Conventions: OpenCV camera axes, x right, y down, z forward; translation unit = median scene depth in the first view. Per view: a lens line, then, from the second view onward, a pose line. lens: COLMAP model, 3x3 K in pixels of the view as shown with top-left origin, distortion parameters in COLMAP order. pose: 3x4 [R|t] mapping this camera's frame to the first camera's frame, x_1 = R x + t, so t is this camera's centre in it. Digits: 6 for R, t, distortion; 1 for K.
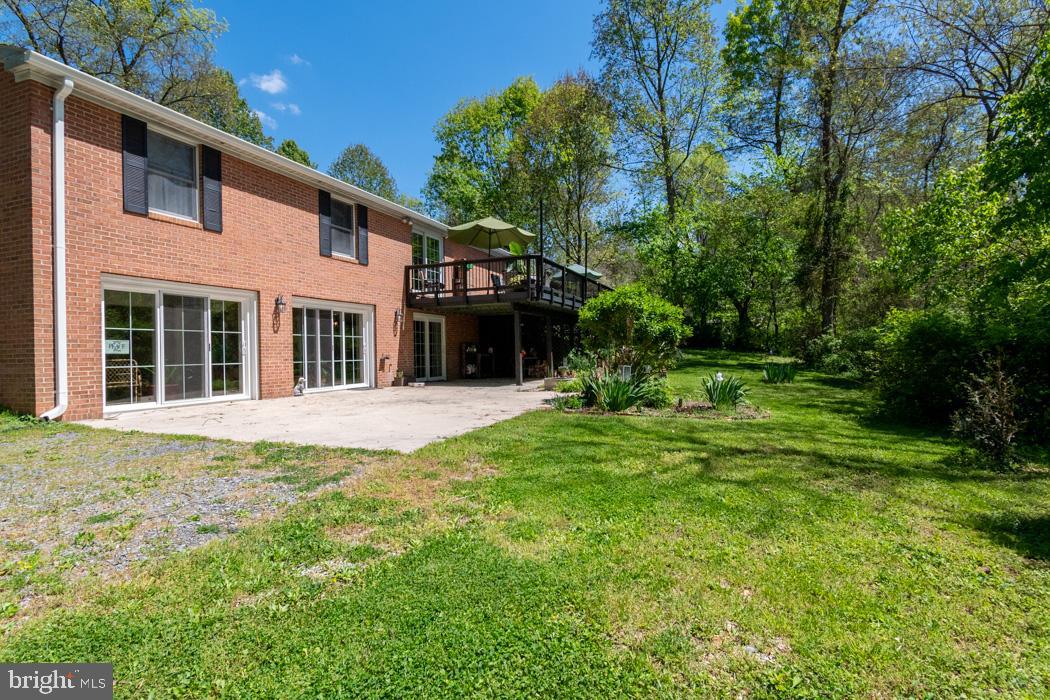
lens RADIAL K [[510.7, 0, 525.0], [0, 510.7, 350.0], [0, 0, 1]] dist [0.000851, -0.000604]
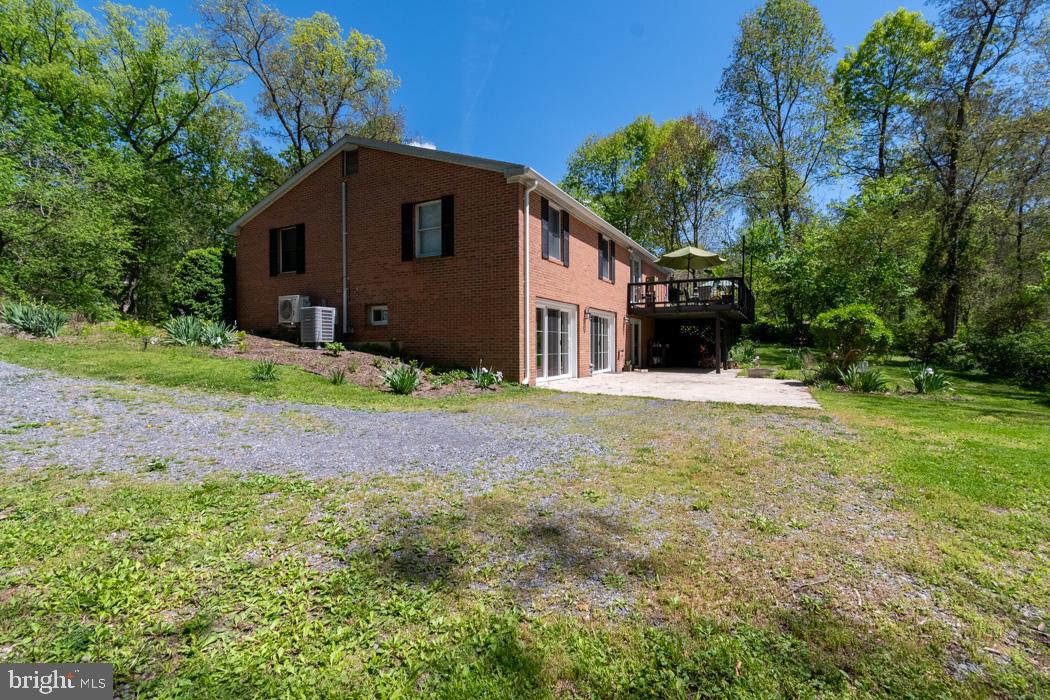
lens RADIAL K [[455.4, 0, 525.0], [0, 455.4, 350.0], [0, 0, 1]] dist [-0.001848, -0.000010]
pose [[0.993977, 0.021706, -0.107415, -0.389469], [-0.019886, 0.999641, 0.017982, -0.003735], [0.107767, -0.015738, 0.994052, -0.245924]]
